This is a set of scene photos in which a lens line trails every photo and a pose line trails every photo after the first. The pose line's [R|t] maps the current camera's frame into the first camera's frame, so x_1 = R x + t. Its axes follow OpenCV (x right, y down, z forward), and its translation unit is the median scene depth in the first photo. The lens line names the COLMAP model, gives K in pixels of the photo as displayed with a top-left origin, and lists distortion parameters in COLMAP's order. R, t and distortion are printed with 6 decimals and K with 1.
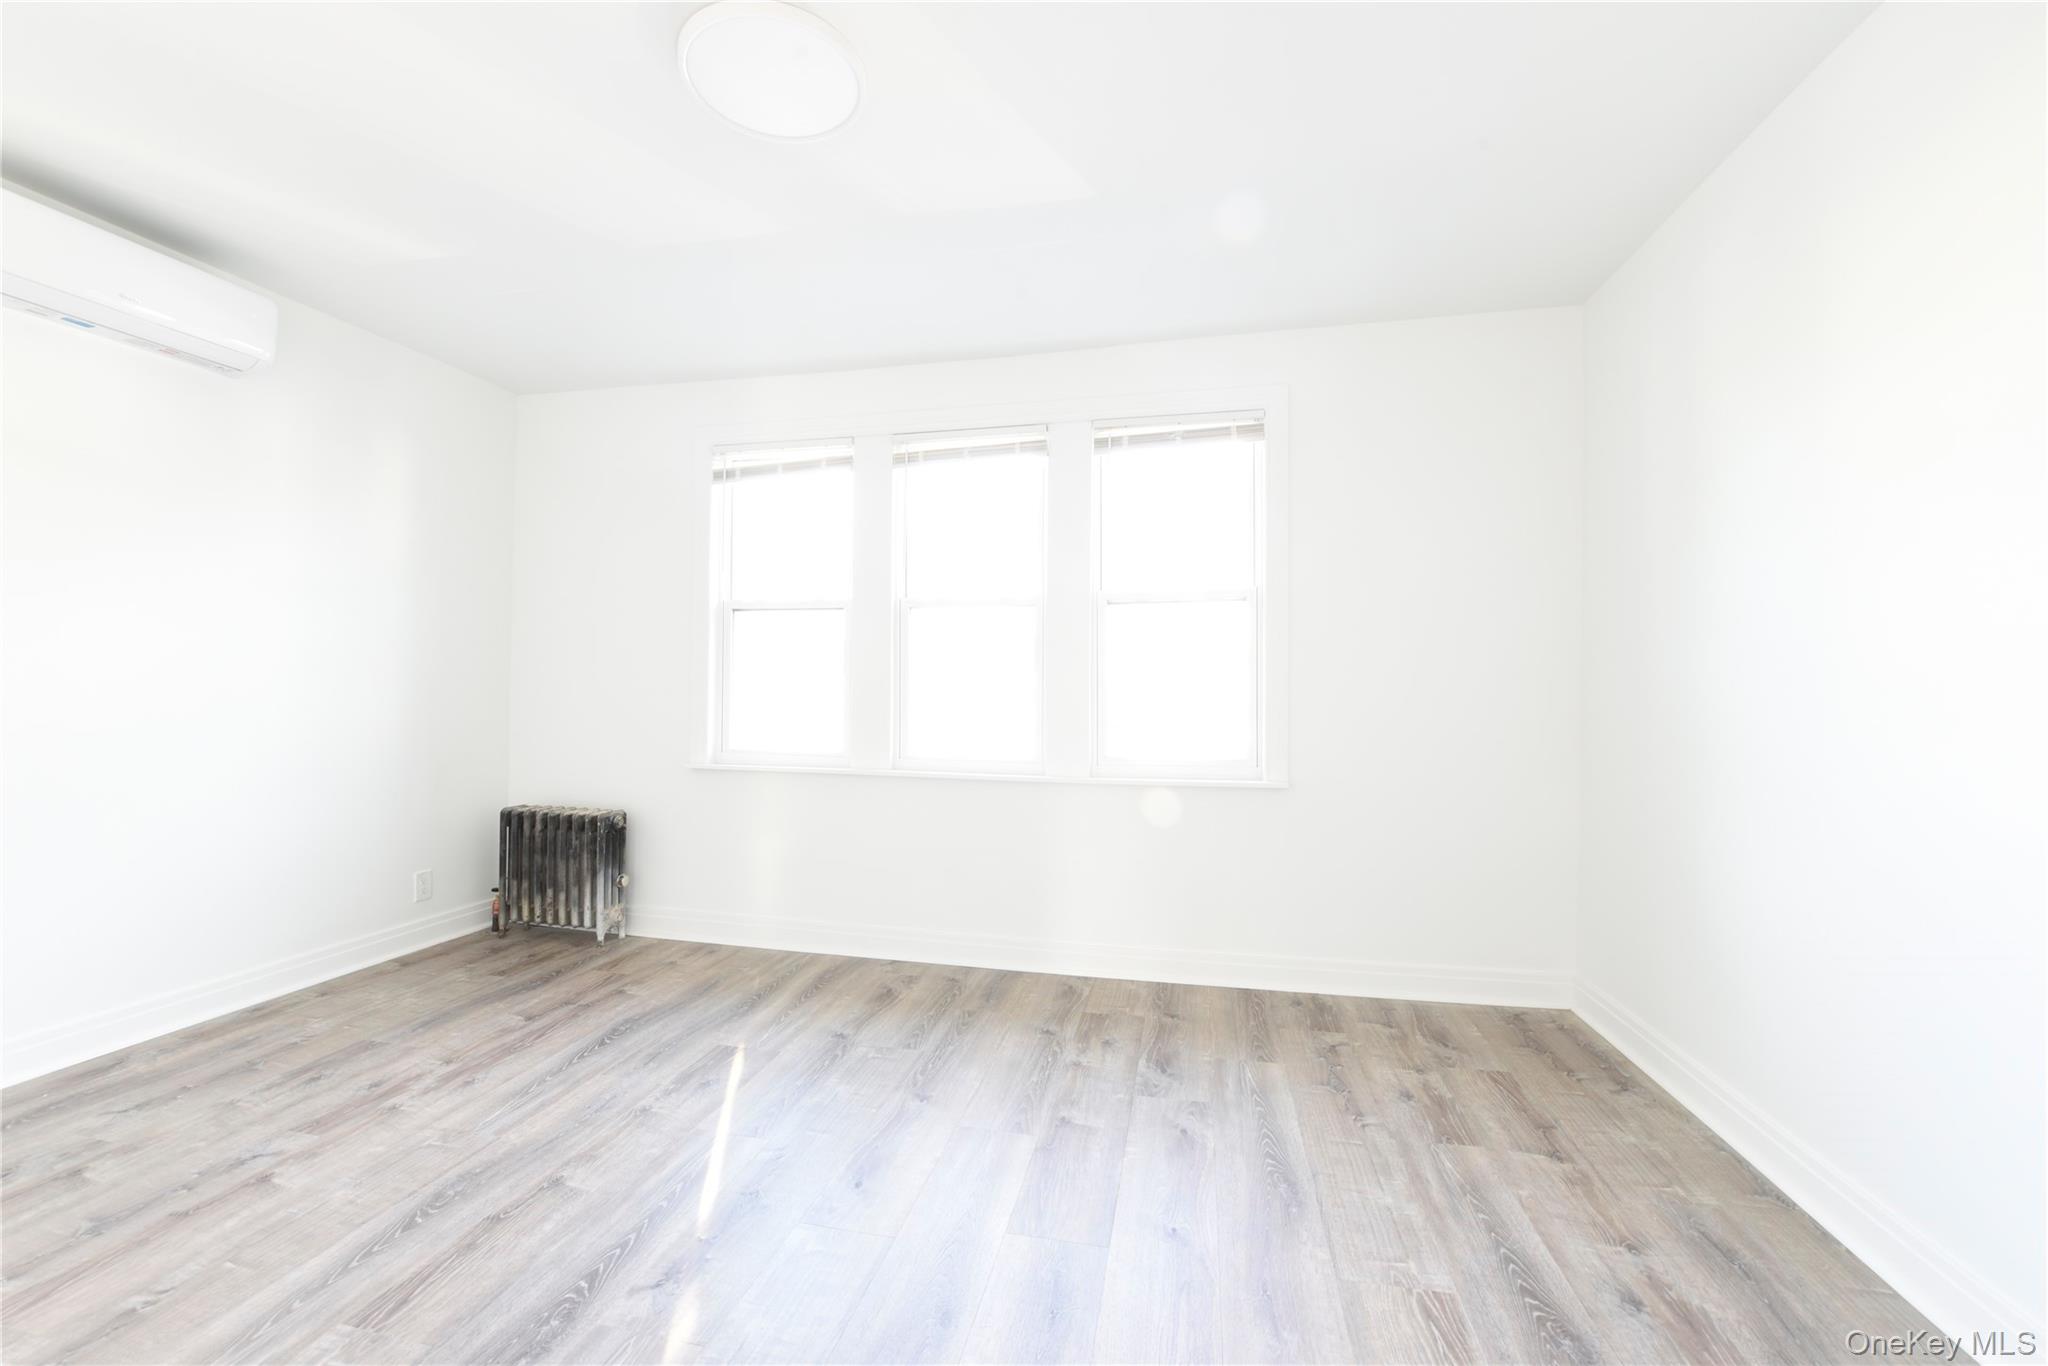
lens RADIAL K [[812.8, 0, 1024.0], [0, 812.8, 683.0], [0, 0, 1]] dist [-0.018844, -0.000568]
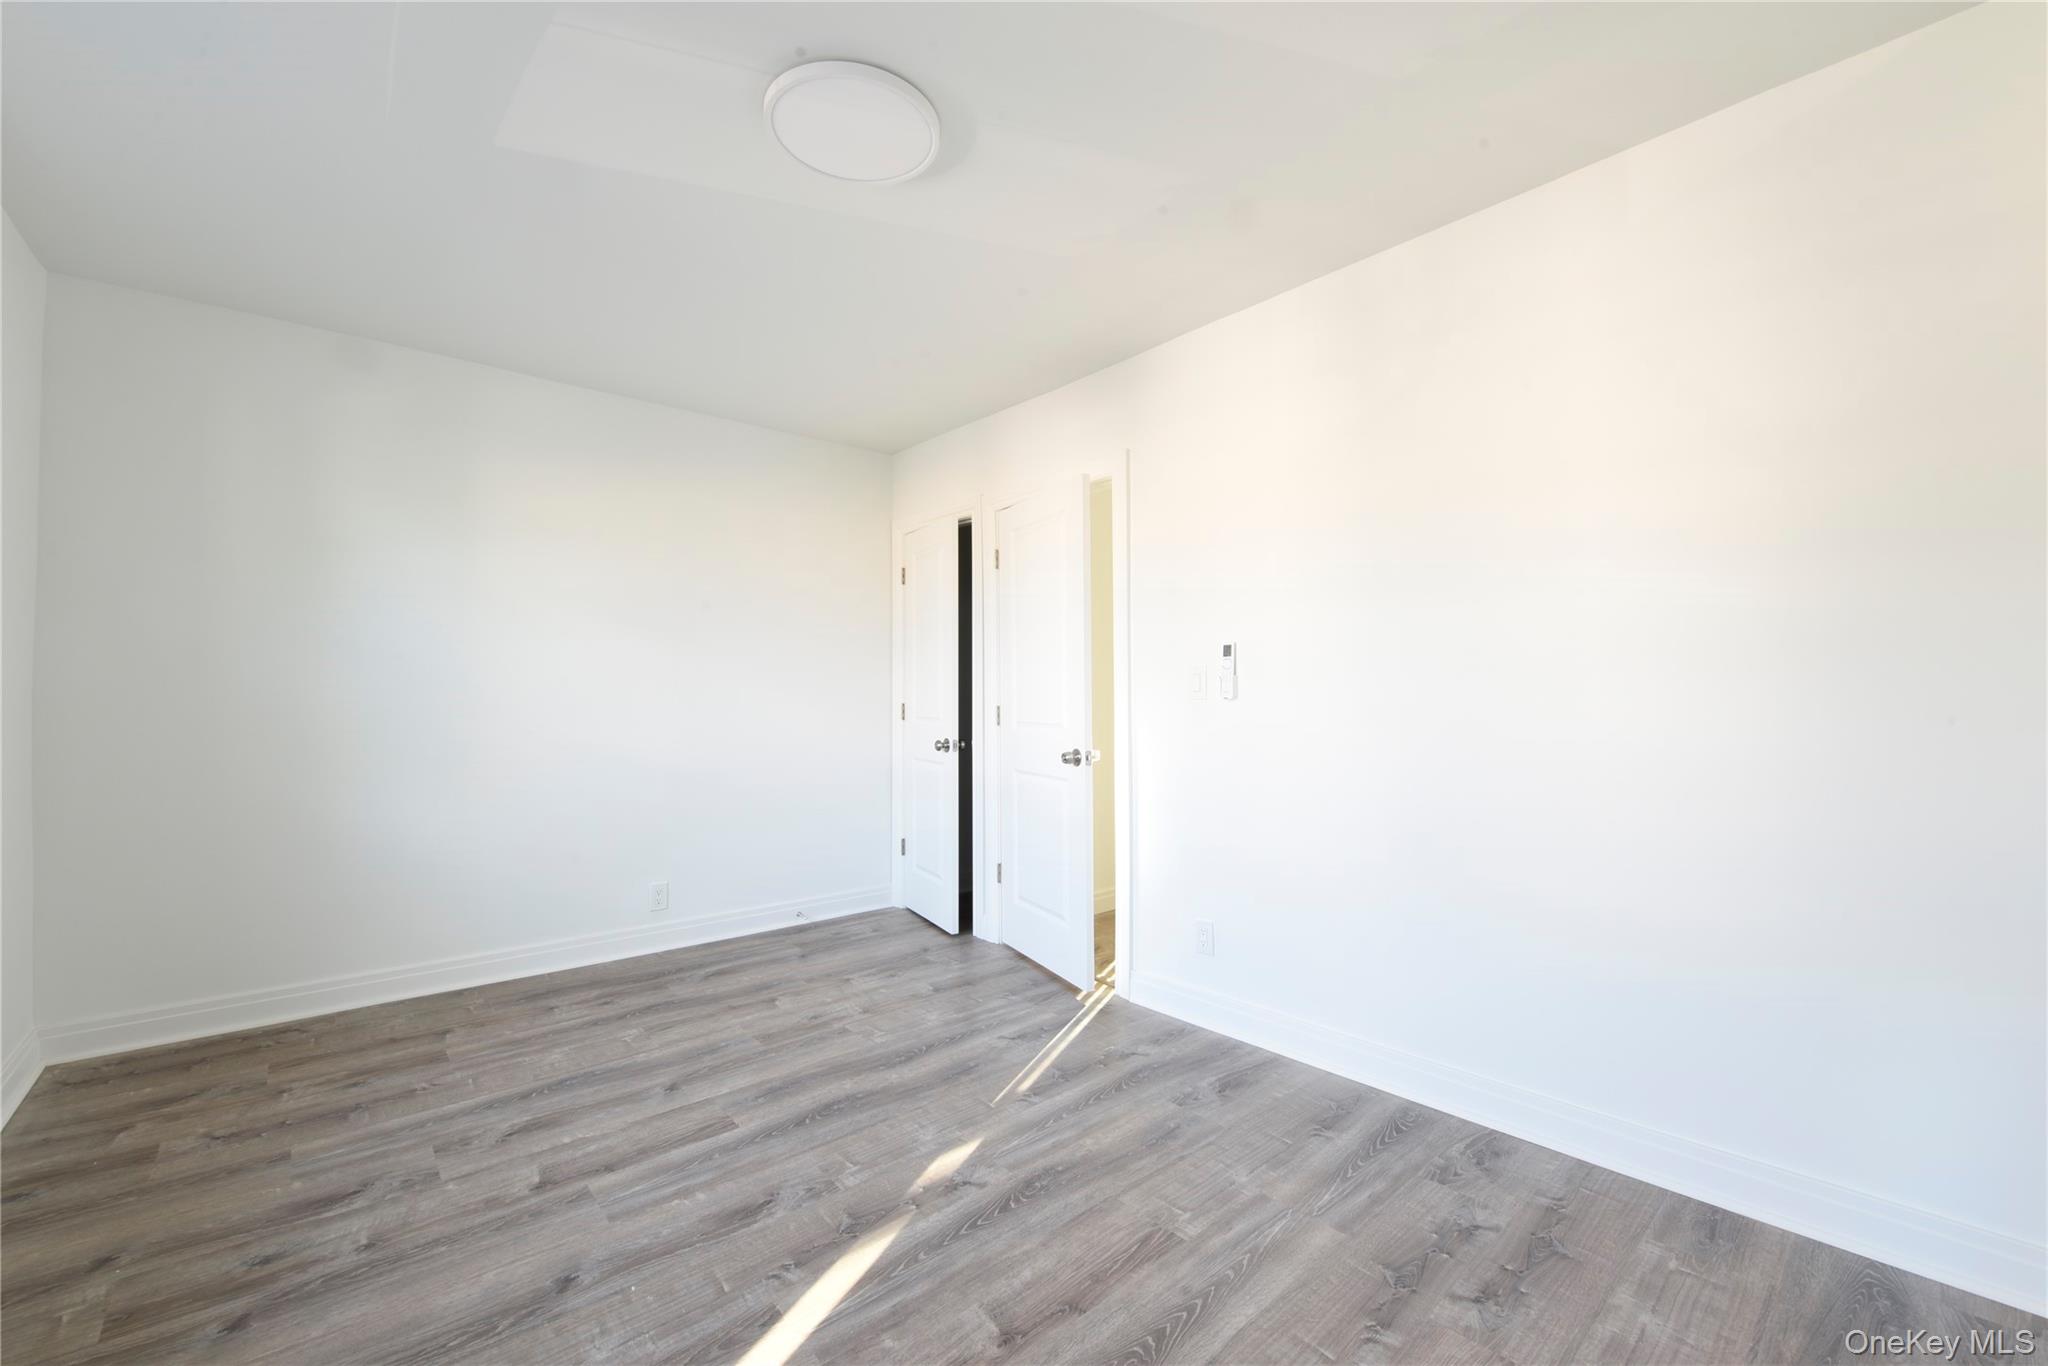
lens RADIAL K [[812.8, 0, 1024.0], [0, 812.8, 683.0], [0, 0, 1]] dist [-0.018844, -0.000568]
pose [[-0.798416, 0.003843, 0.602094, -0.940173], [-0.007338, 0.999843, -0.016112, -0.008554], [-0.602062, -0.017283, -0.798263, 1.427763]]
